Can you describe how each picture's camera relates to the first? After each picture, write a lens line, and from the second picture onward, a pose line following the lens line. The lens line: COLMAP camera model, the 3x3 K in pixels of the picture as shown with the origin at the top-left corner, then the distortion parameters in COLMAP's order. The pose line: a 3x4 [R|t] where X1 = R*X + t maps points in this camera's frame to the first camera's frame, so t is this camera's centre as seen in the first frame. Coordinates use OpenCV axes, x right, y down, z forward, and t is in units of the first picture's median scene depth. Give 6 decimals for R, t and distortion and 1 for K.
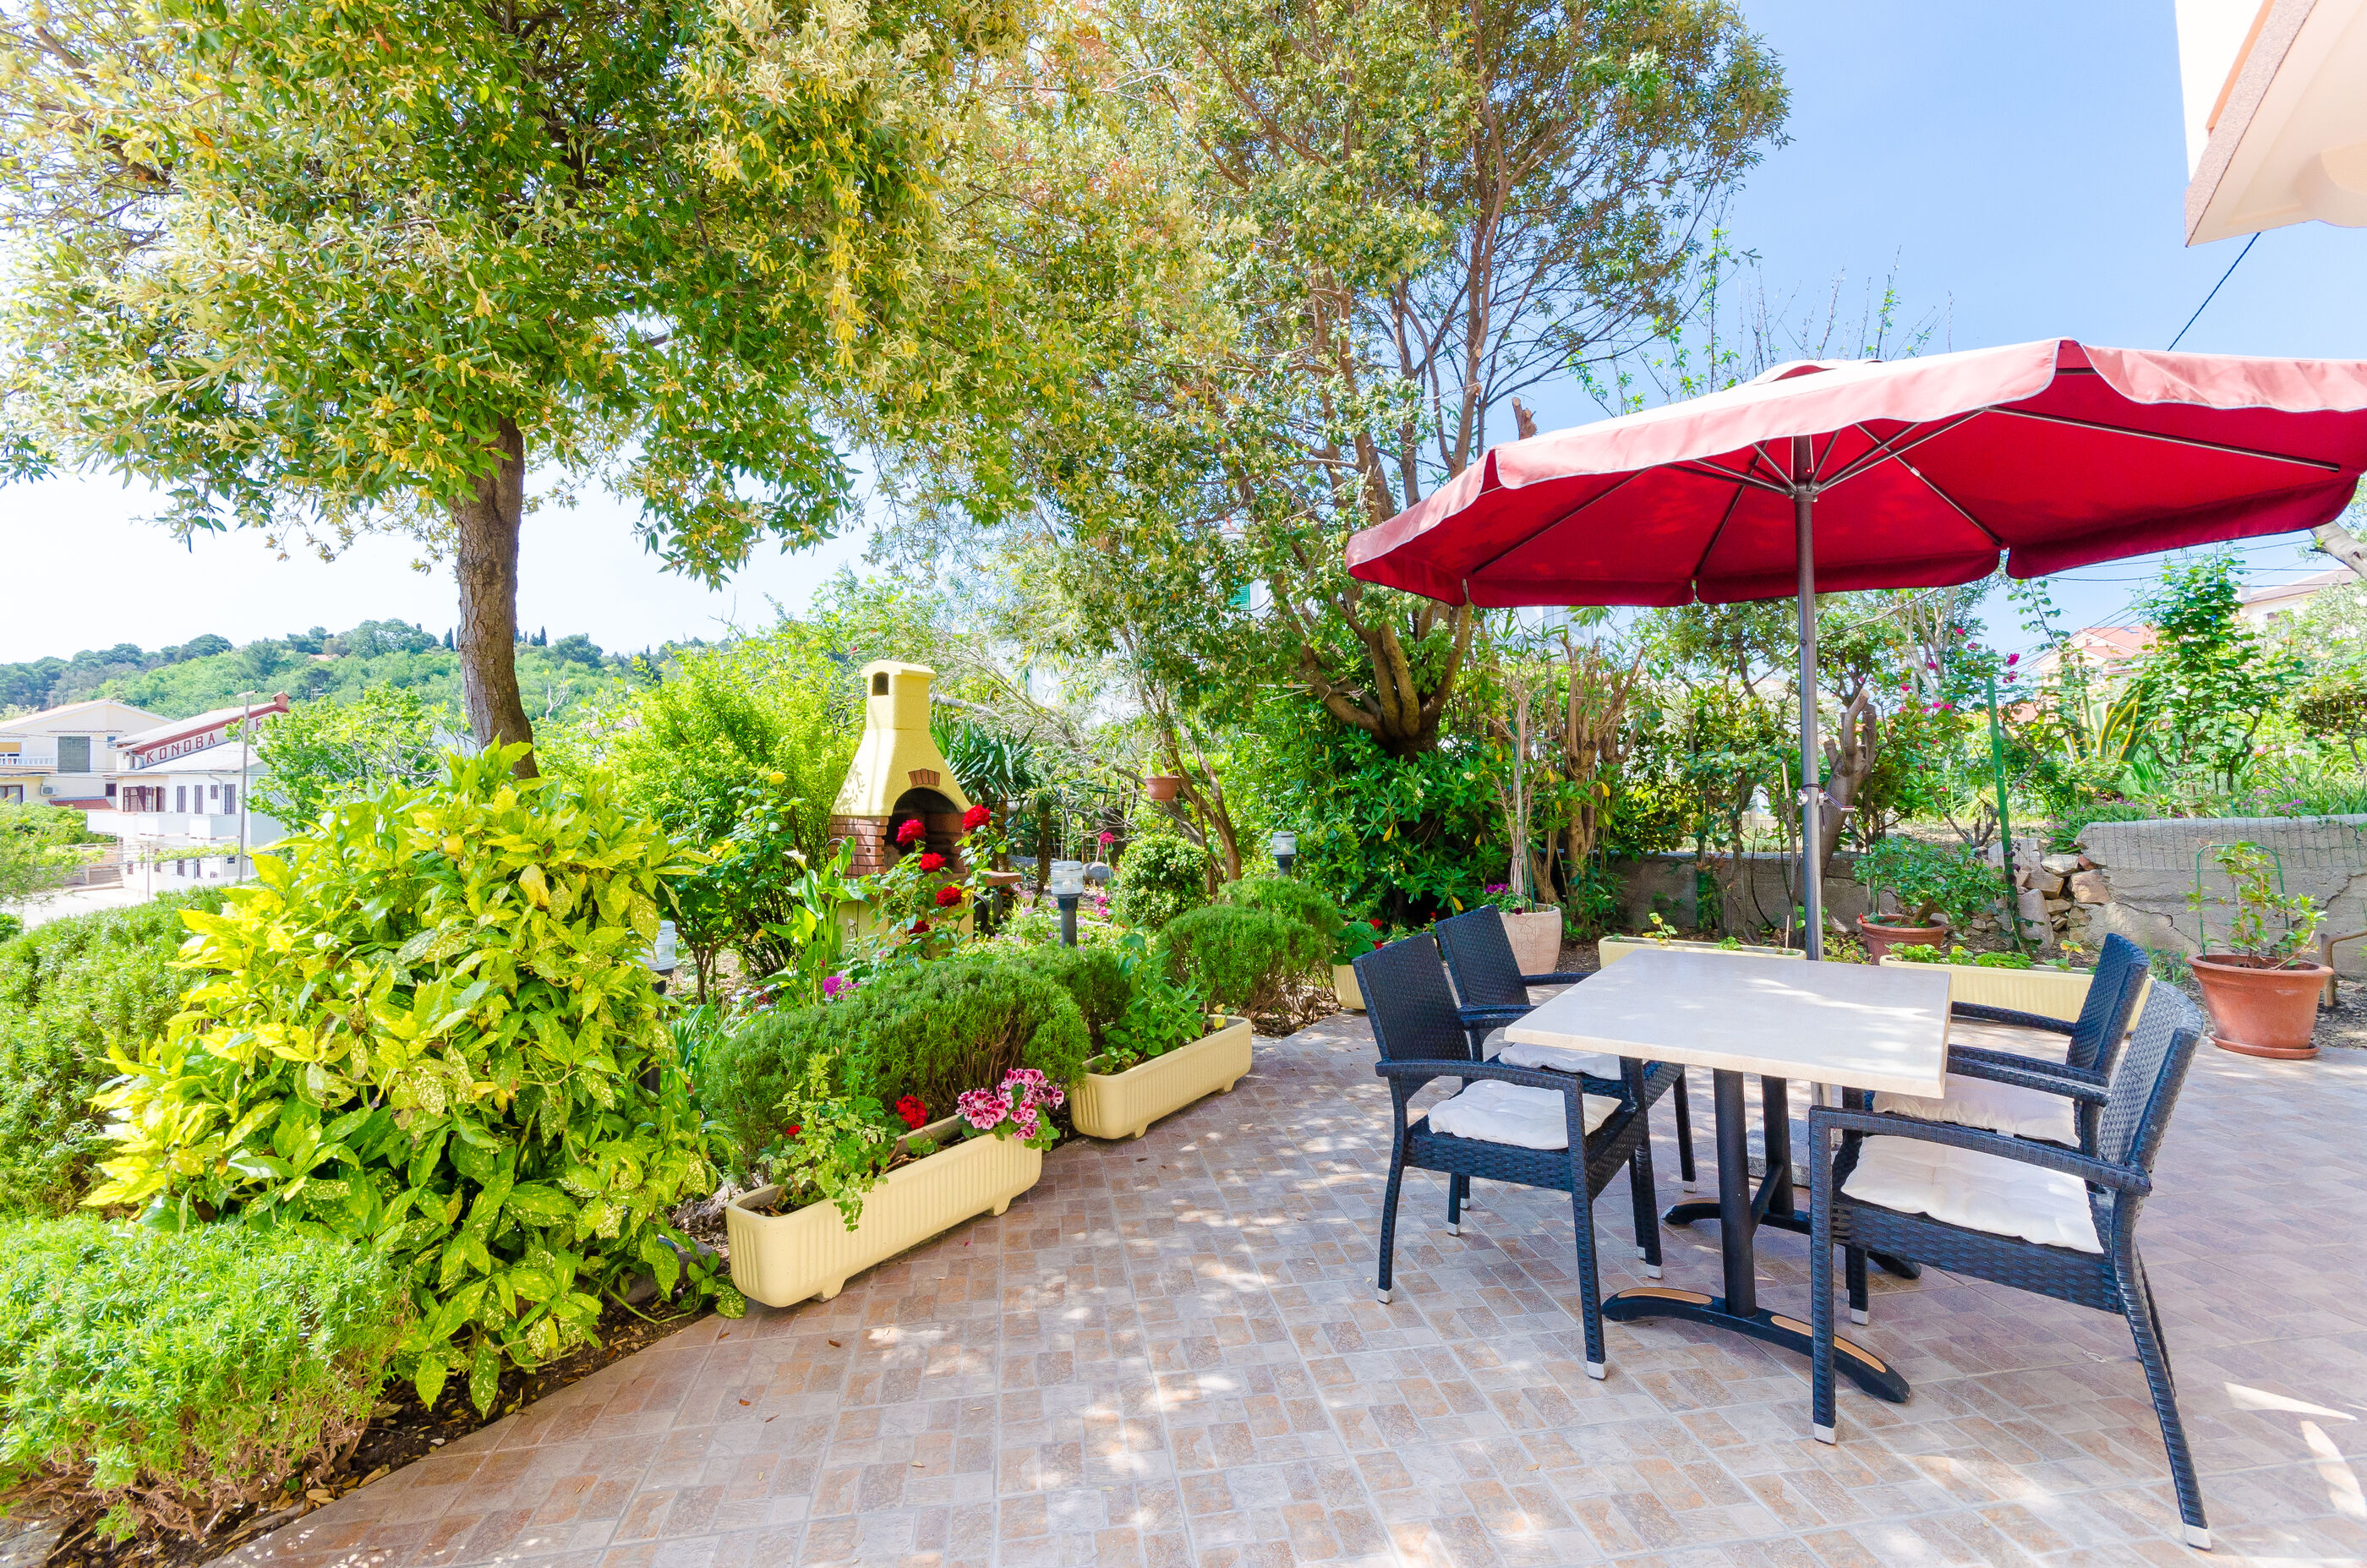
lens RADIAL K [[1048.9, 0, 1191.6], [0, 1048.9, 776.8], [0, 0, 1]] dist [-0.001286, 0.000447]
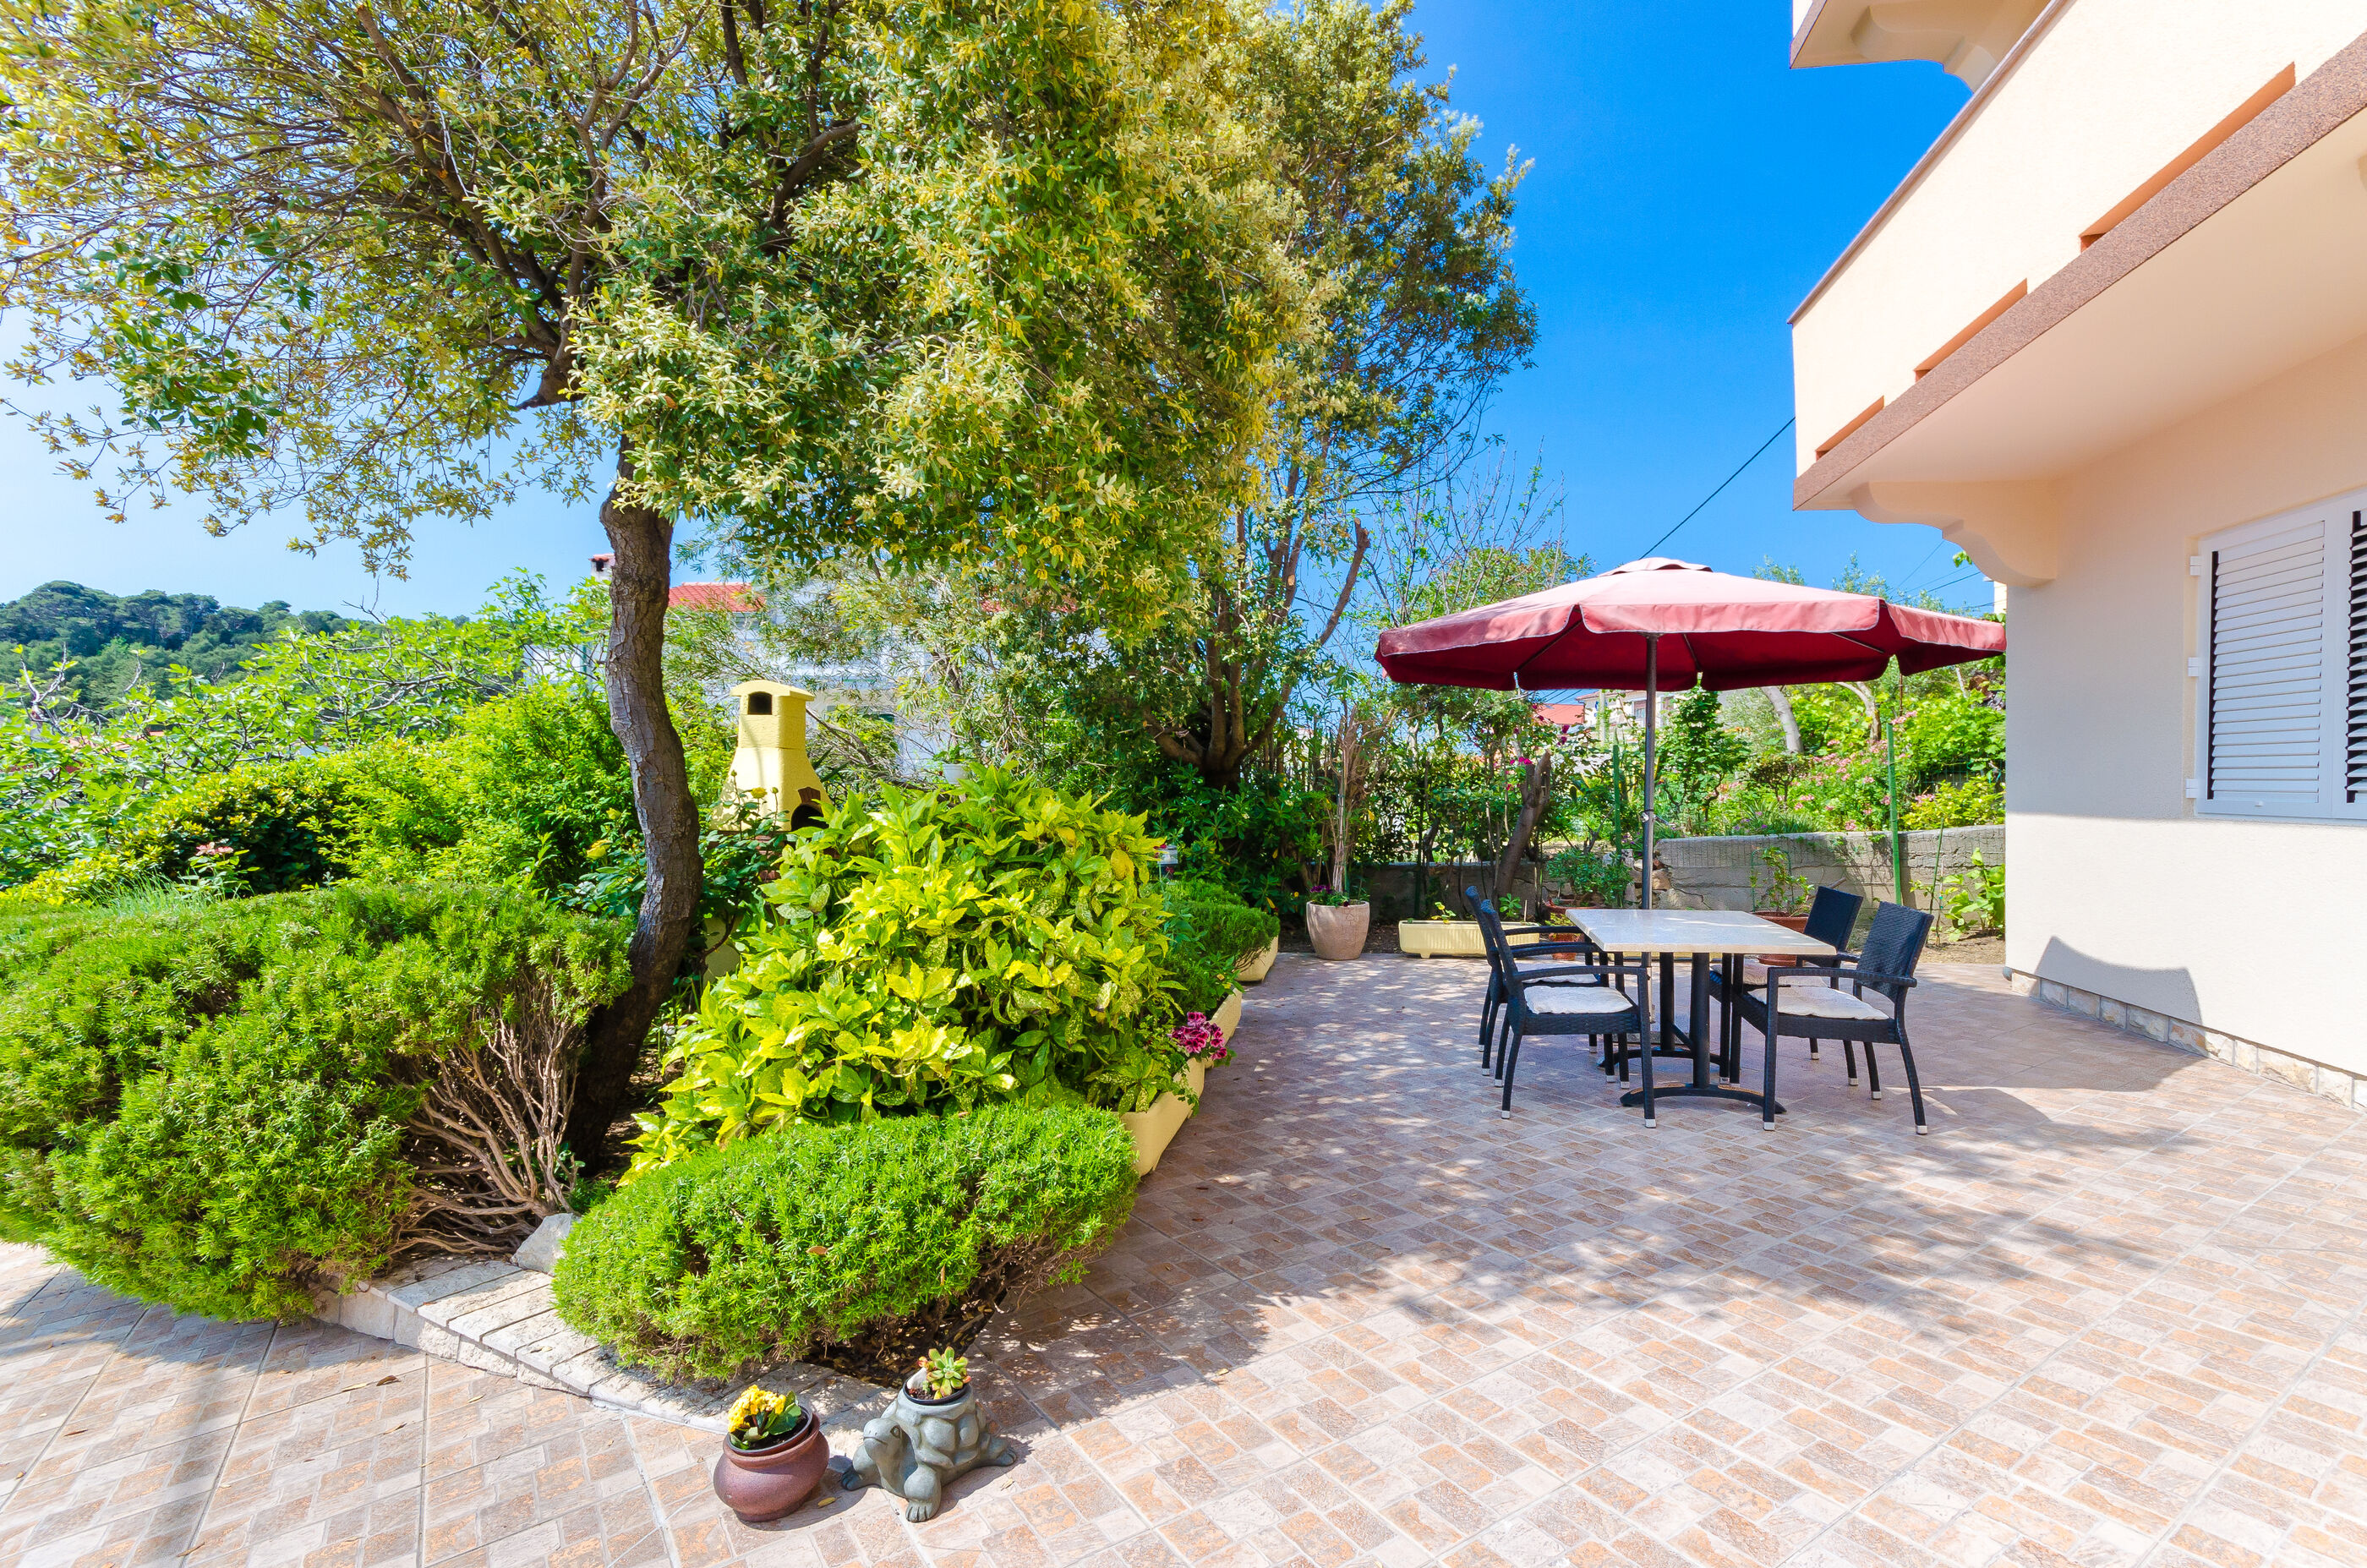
lens RADIAL K [[1048.9, 0, 1175.2], [0, 1048.9, 790.8], [0, 0, 1]] dist [-0.001286, 0.000447]
pose [[0.910776, 0.022800, 0.412271, -0.444221], [-0.015680, 0.999664, -0.020646, 0.015230], [-0.412603, 0.012339, 0.910827, -0.128790]]
